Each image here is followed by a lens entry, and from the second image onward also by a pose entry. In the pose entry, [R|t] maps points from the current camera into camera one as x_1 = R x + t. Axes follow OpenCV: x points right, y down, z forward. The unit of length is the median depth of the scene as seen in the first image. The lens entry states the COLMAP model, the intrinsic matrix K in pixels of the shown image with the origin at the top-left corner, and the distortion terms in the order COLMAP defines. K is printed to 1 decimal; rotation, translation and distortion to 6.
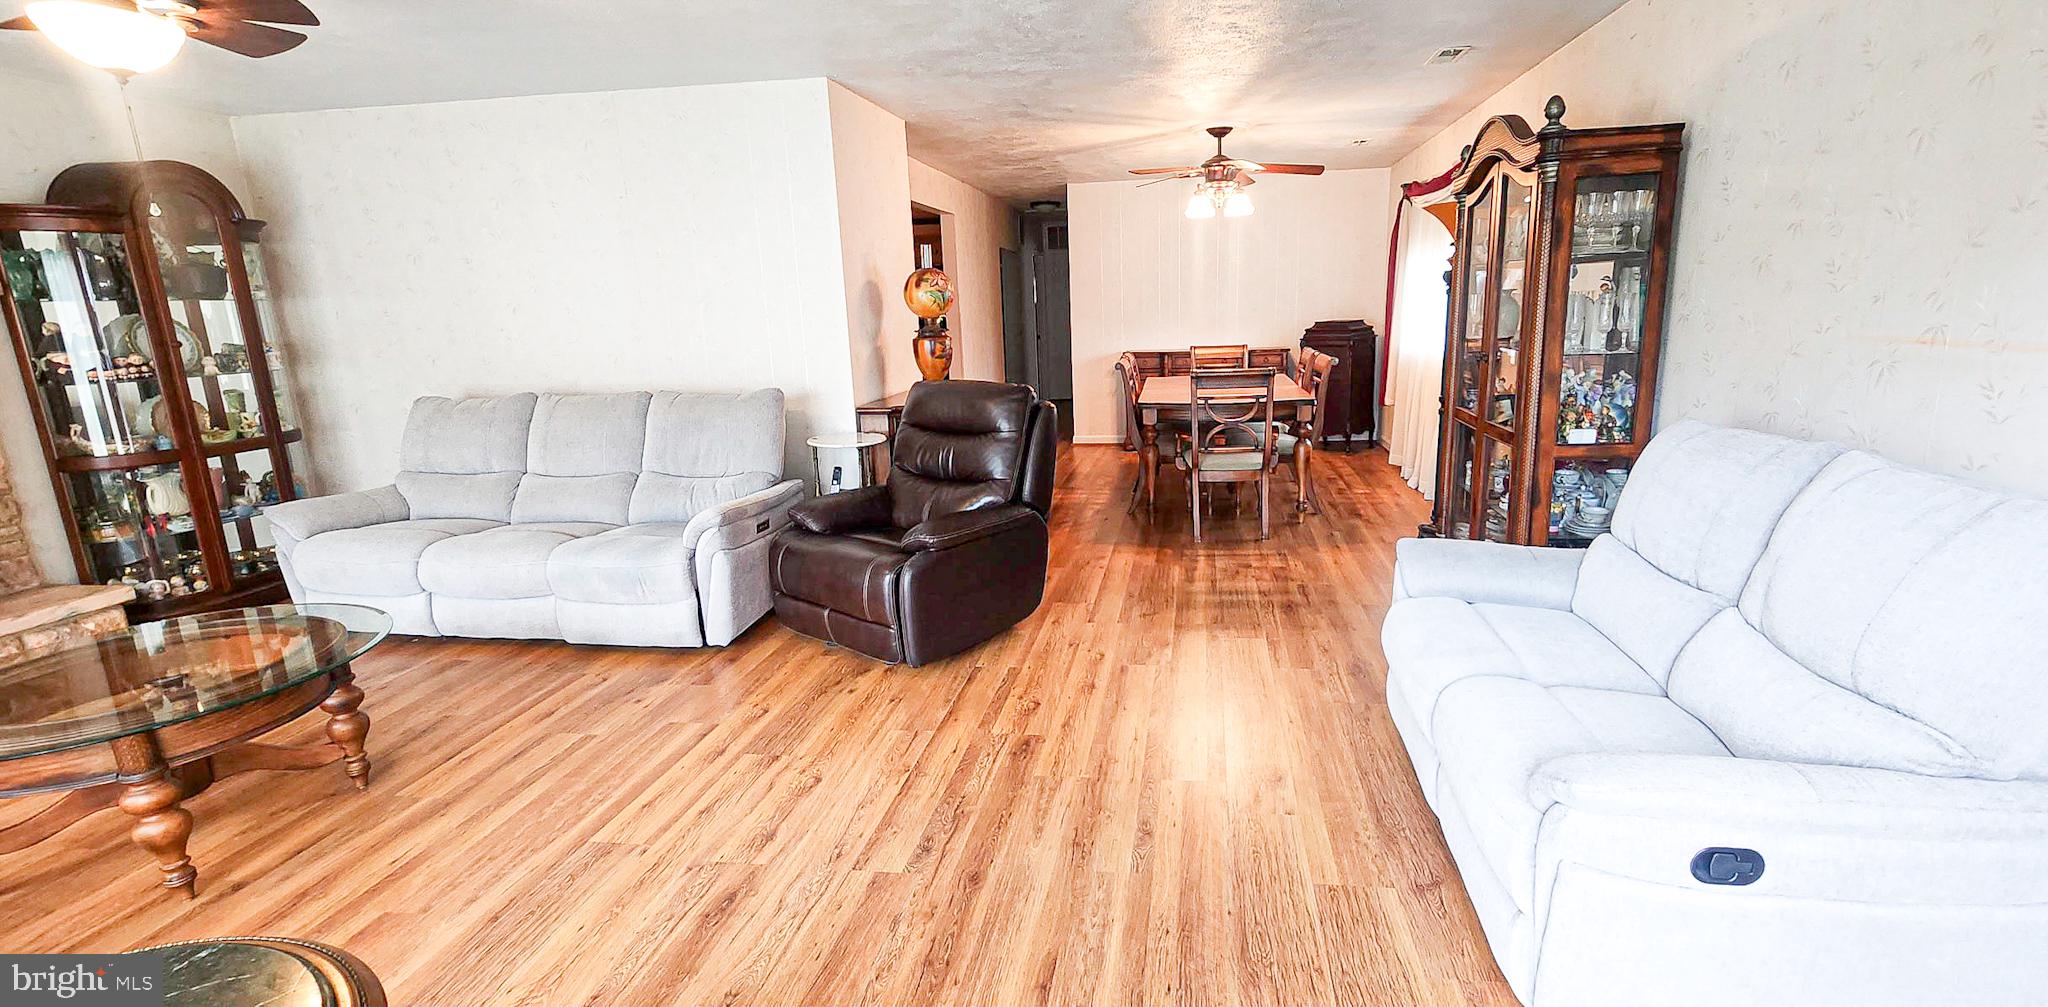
lens RADIAL K [[892.7, 0, 1066.7], [0, 892.7, 484.9], [0, 0, 1]] dist [0.010065, -0.000549]
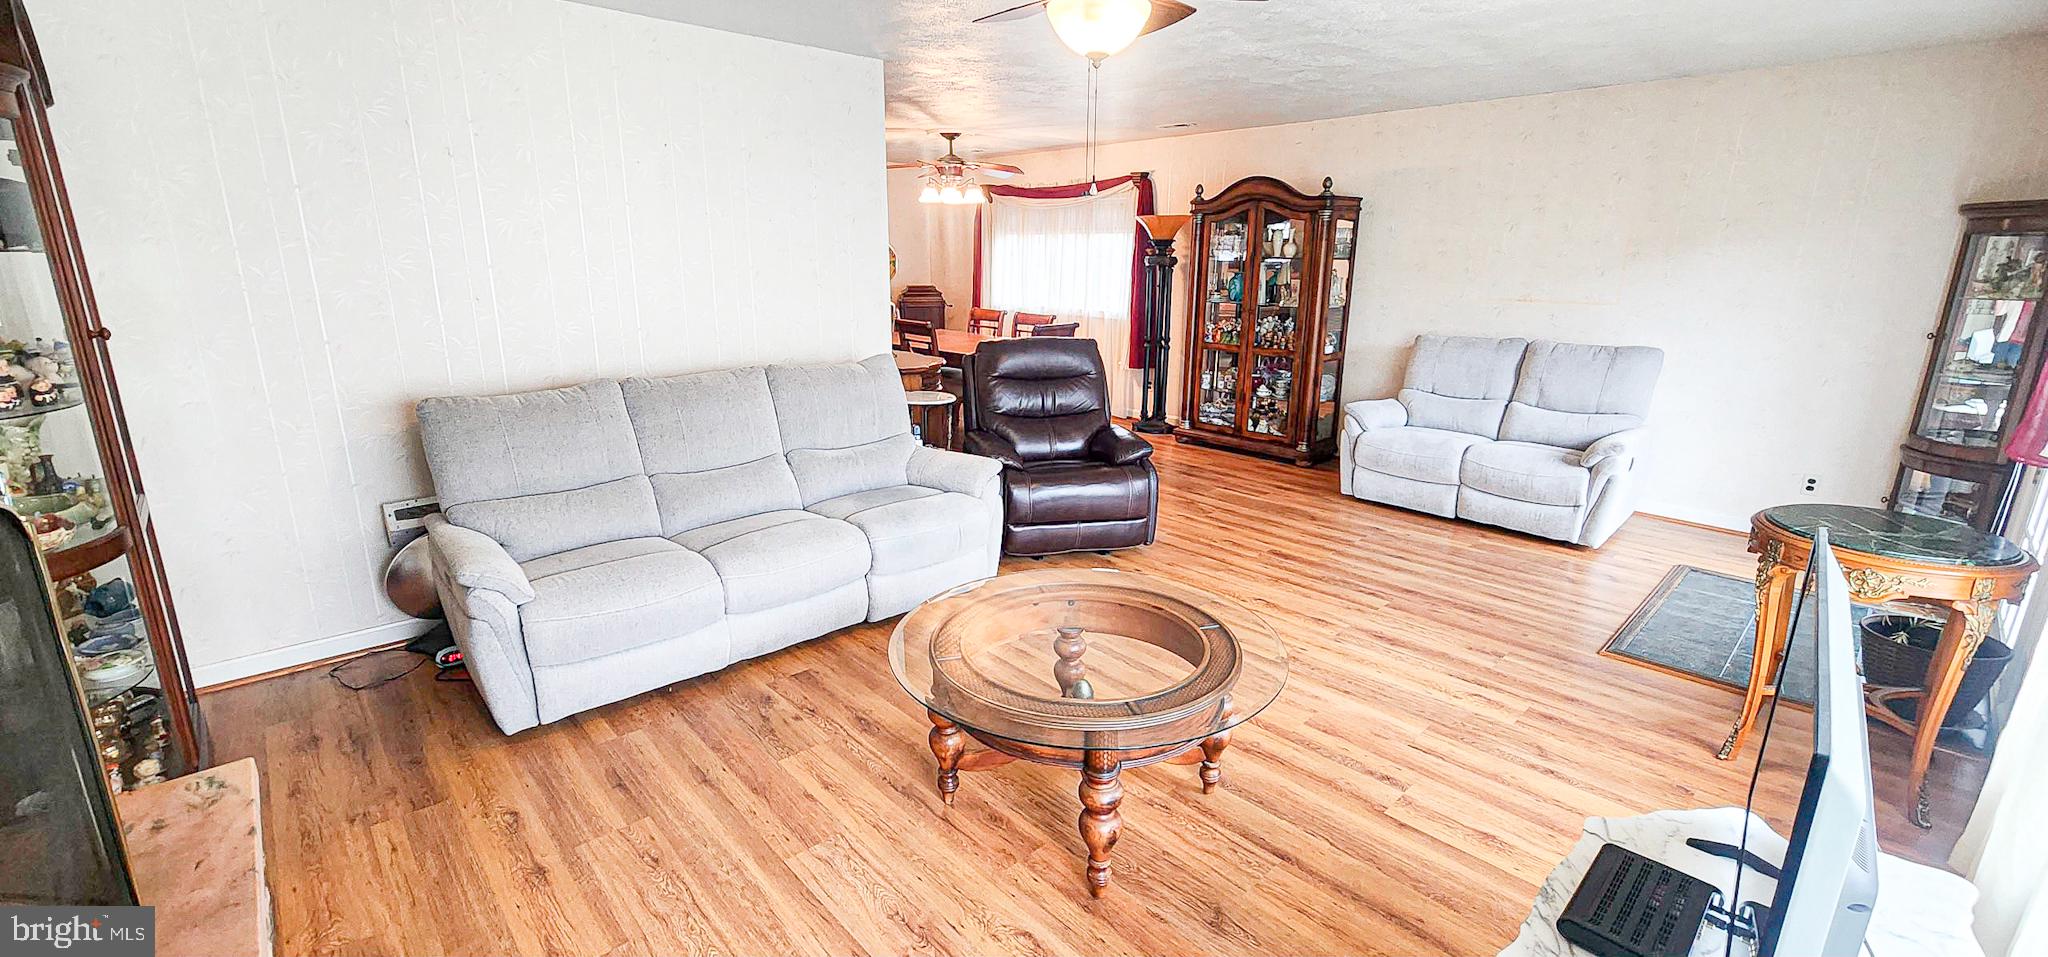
lens RADIAL K [[841.1, 0, 1014.5], [0, 841.1, 487.5], [0, 0, 1]] dist [-0.003611, -0.001501]
pose [[0.632248, -0.176100, 0.754488, -1.415095], [0.132540, 0.984055, 0.118615, -0.072229], [-0.763345, 0.025005, 0.645506, 0.353826]]
